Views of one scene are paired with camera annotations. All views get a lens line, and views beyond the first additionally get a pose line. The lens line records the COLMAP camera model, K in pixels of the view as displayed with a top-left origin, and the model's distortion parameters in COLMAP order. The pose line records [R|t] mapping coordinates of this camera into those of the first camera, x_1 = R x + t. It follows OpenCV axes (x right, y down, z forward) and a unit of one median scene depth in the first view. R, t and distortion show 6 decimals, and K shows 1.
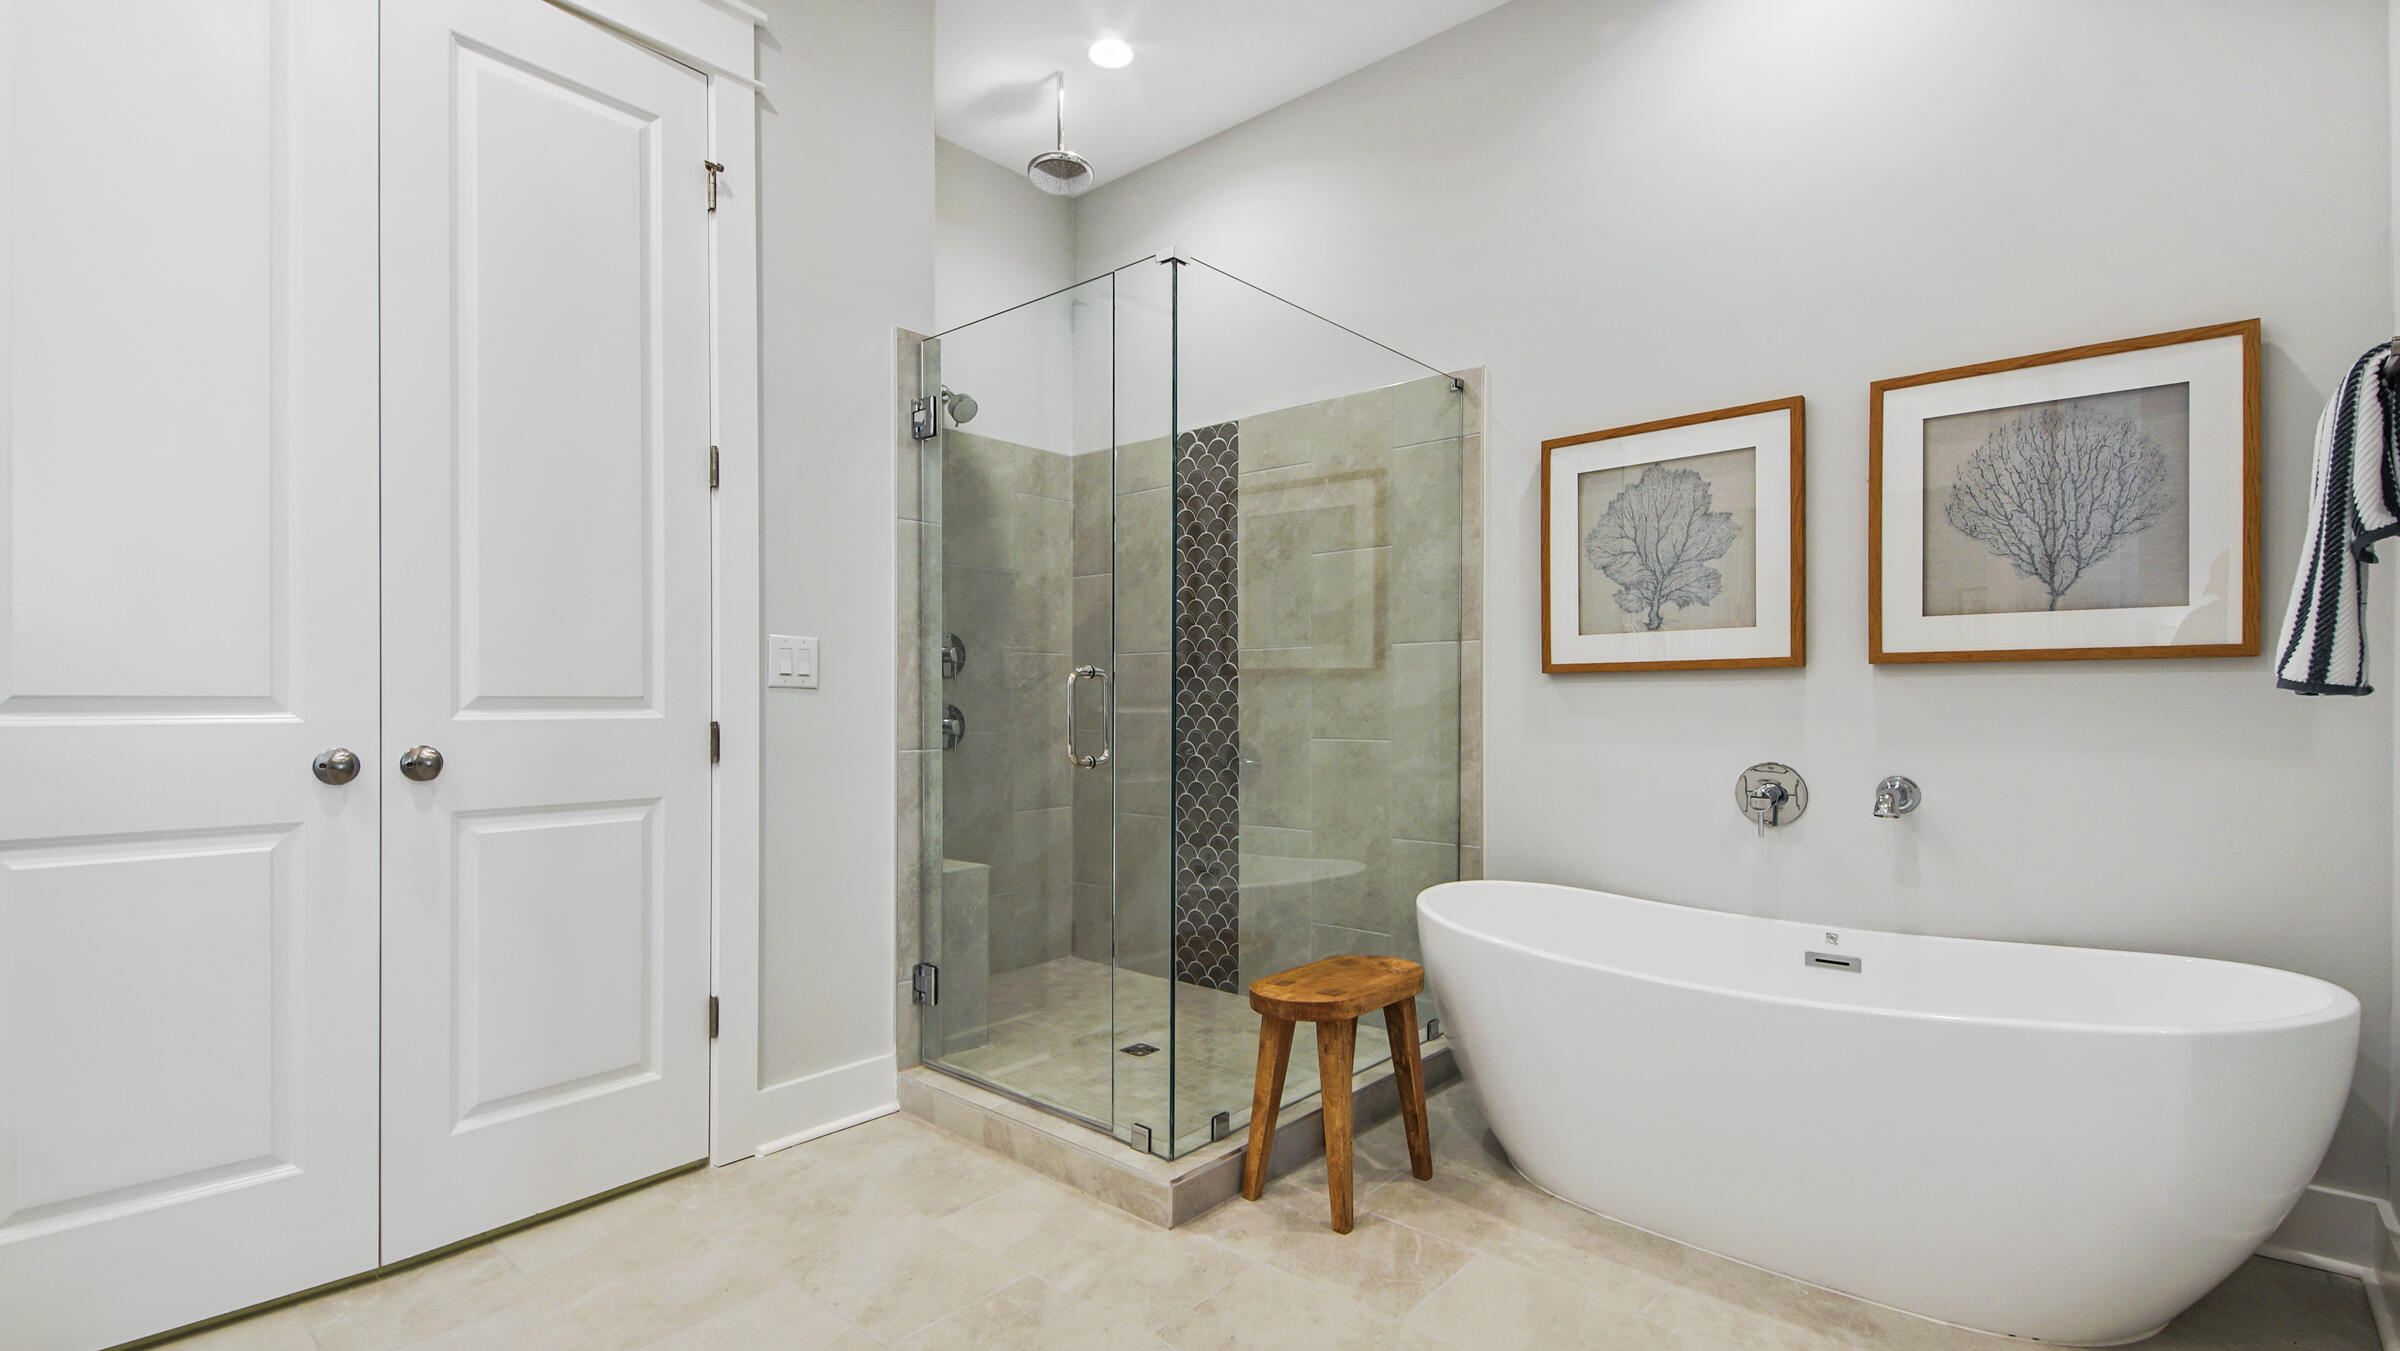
lens RADIAL K [[1069.5, 0, 1199.2], [0, 1069.5, 711.4], [0, 0, 1]] dist [0.013230, -0.019059]
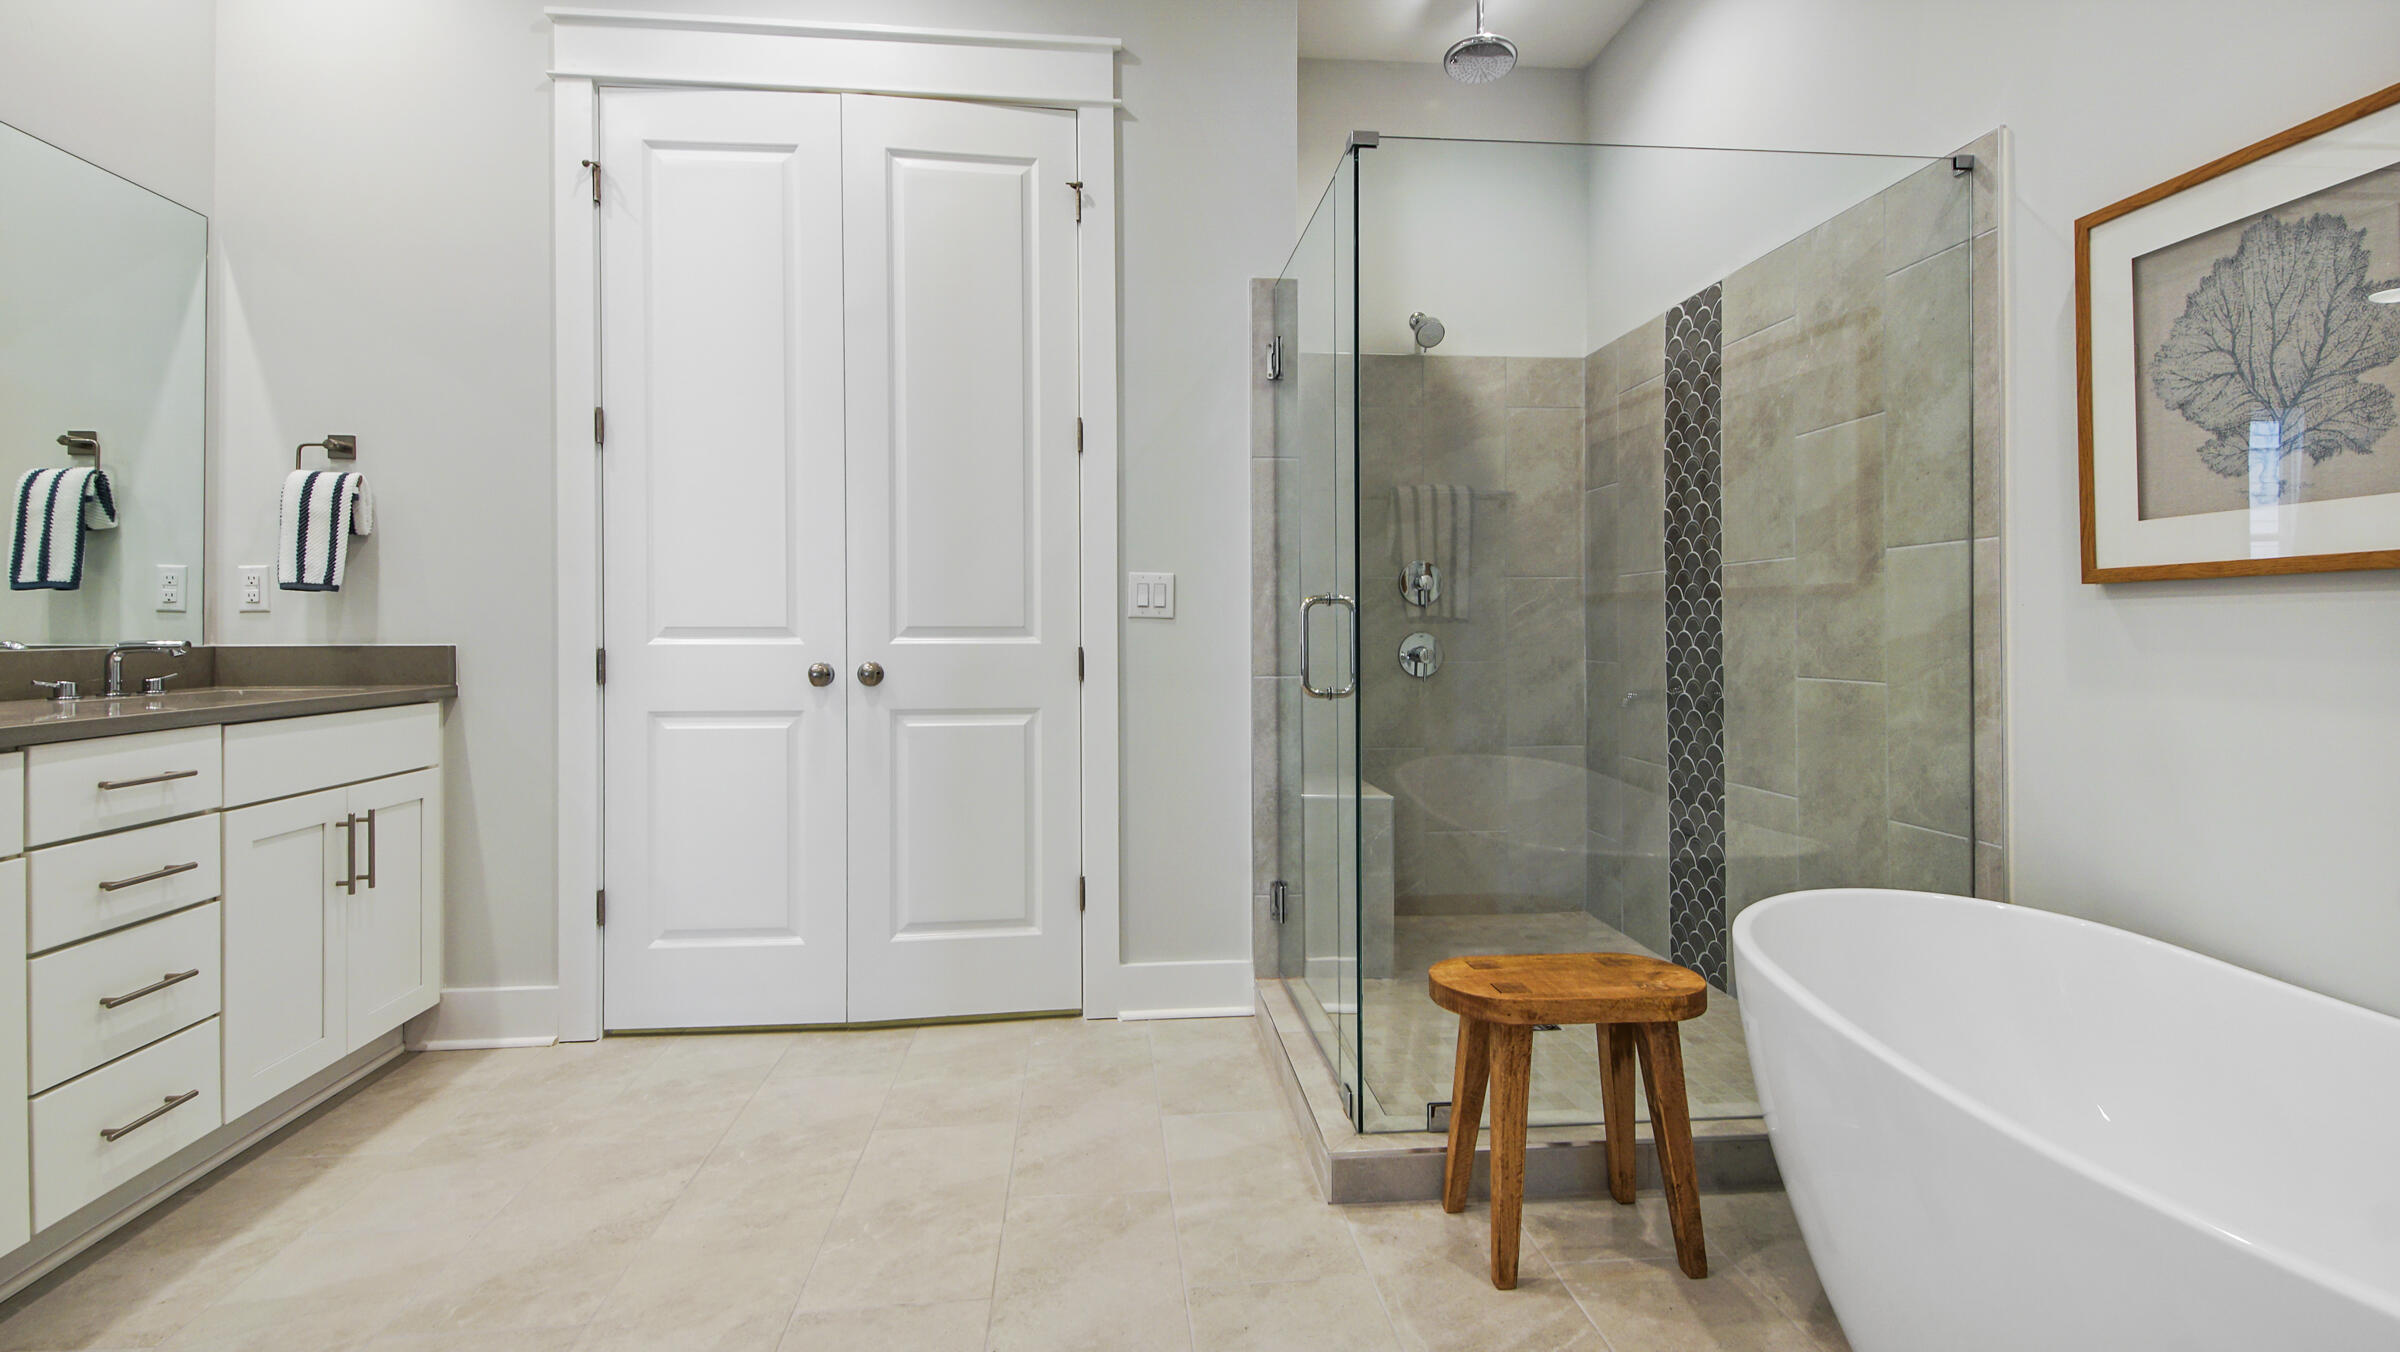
lens RADIAL K [[1050.9, 0, 1199.8], [0, 1050.9, 635.5], [0, 0, 1]] dist [0.018402, -0.023273]
pose [[0.728362, 0.002678, -0.685187, 0.388577], [-0.004757, 0.999988, -0.001147, -0.002113], [0.685175, 0.004095, 0.728367, 0.200122]]
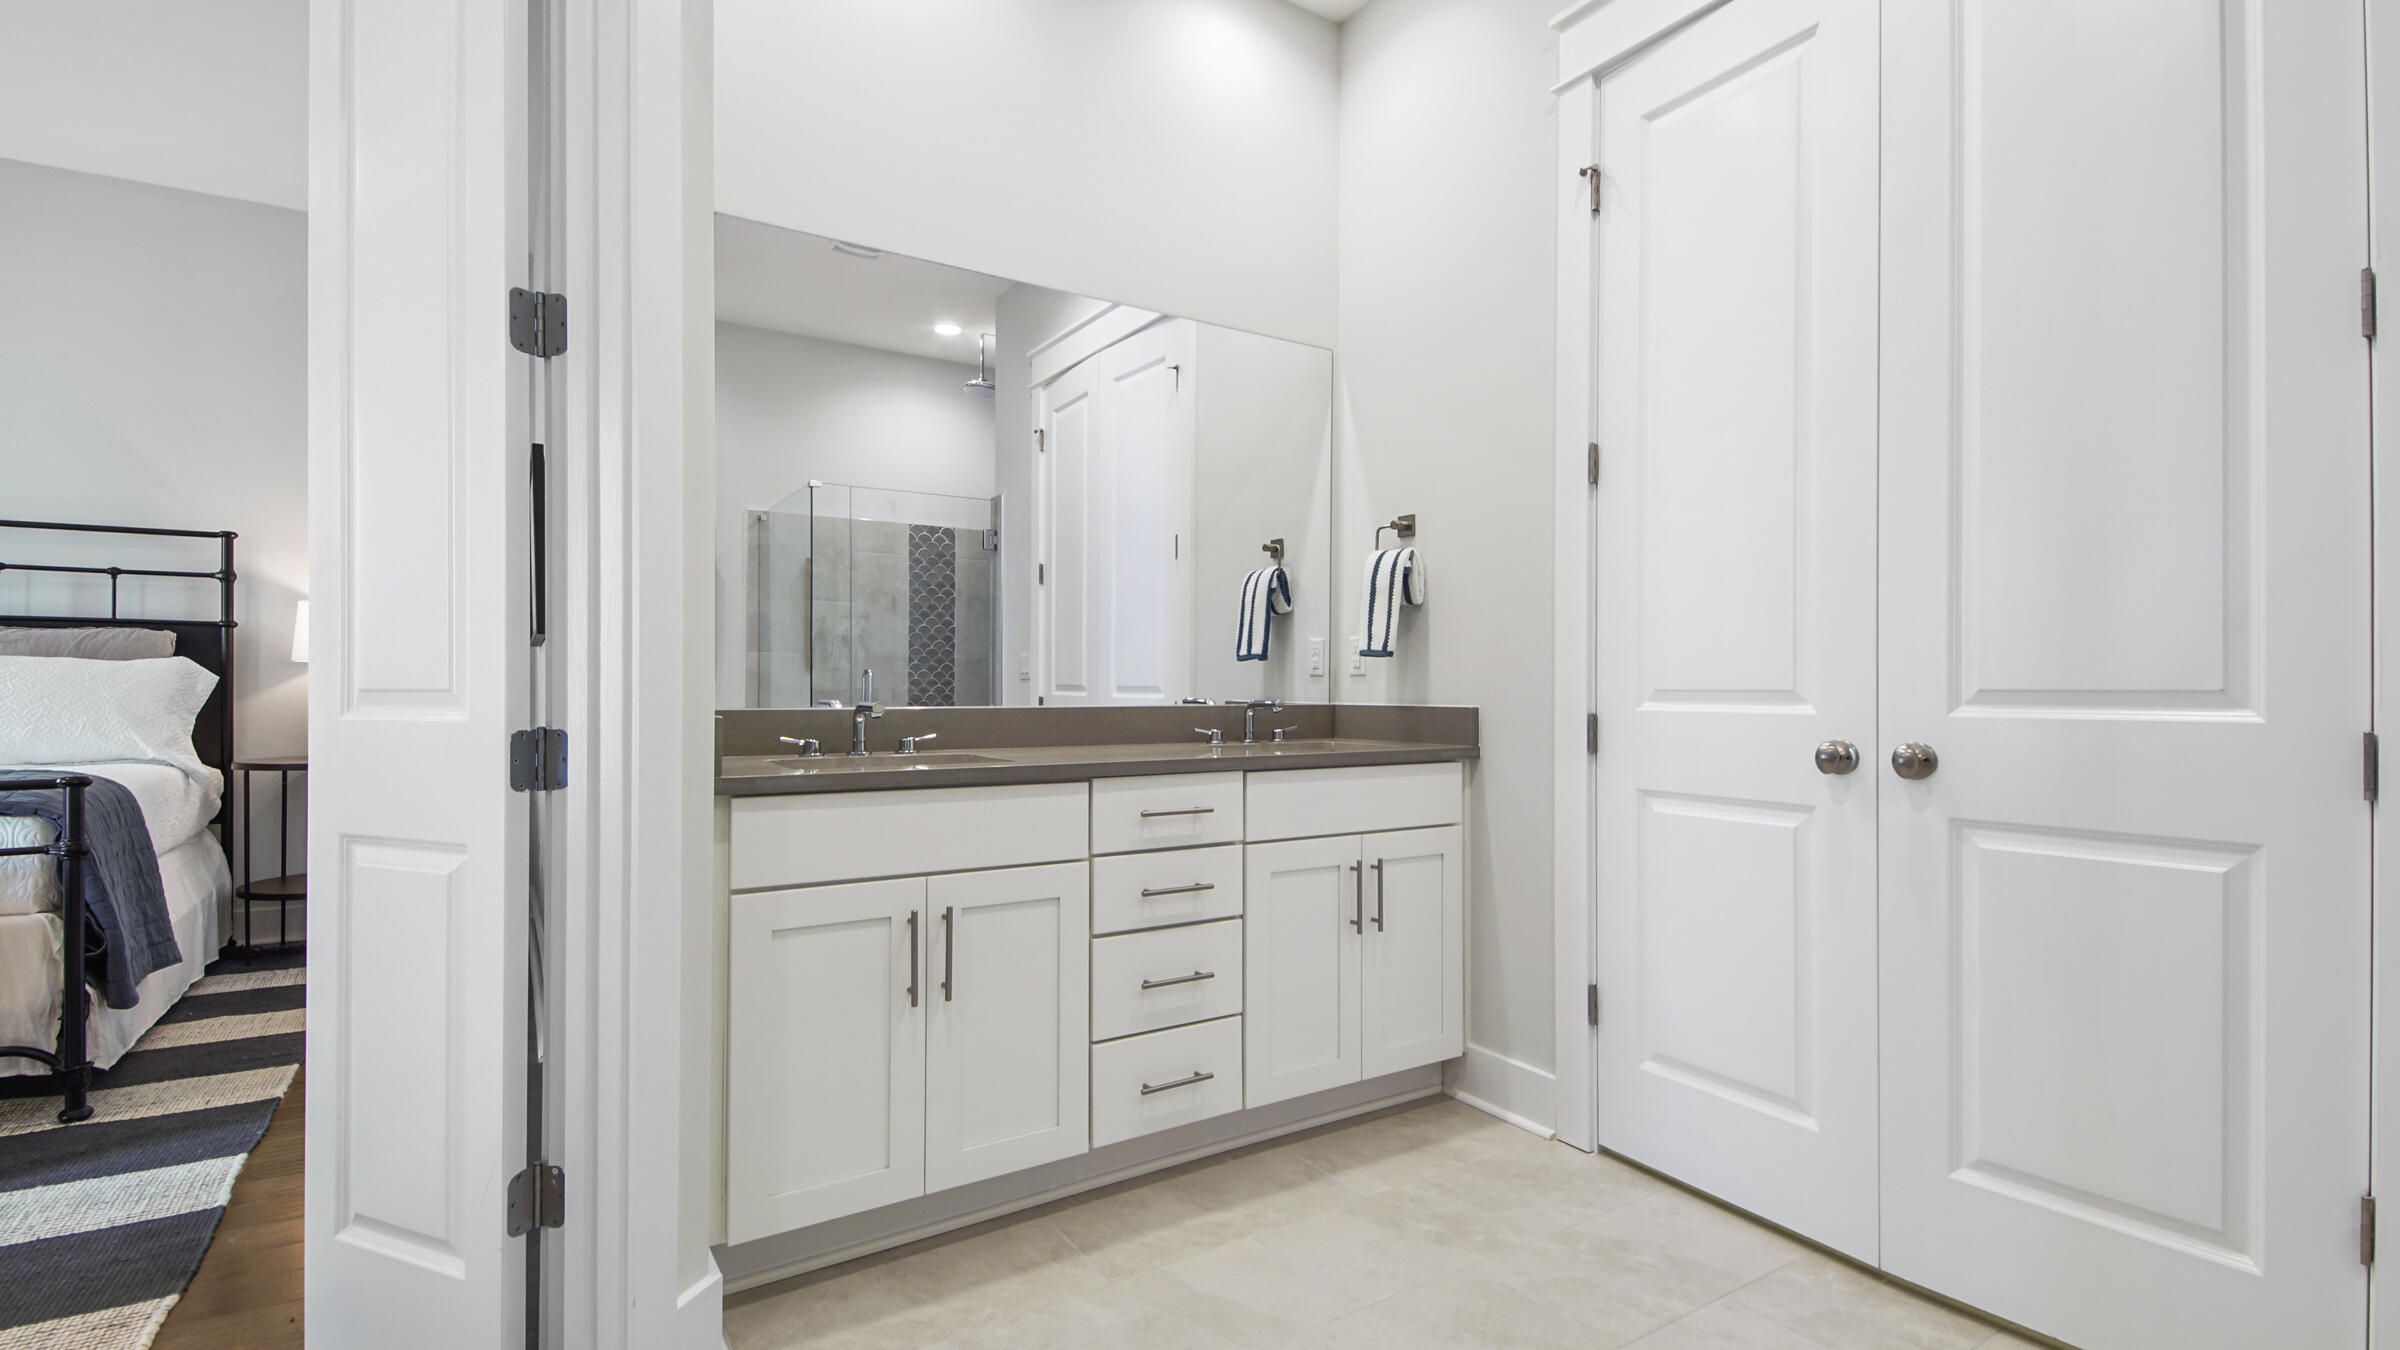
lens RADIAL K [[1072.5, 0, 1181.5], [0, 1072.5, 683.0], [0, 0, 1]] dist [0.020858, -0.018934]
pose [[-0.298350, -0.003519, -0.954450, 0.264099], [-0.008877, 0.999960, -0.000912, -0.009759], [0.954415, 0.008200, -0.298369, 0.472712]]
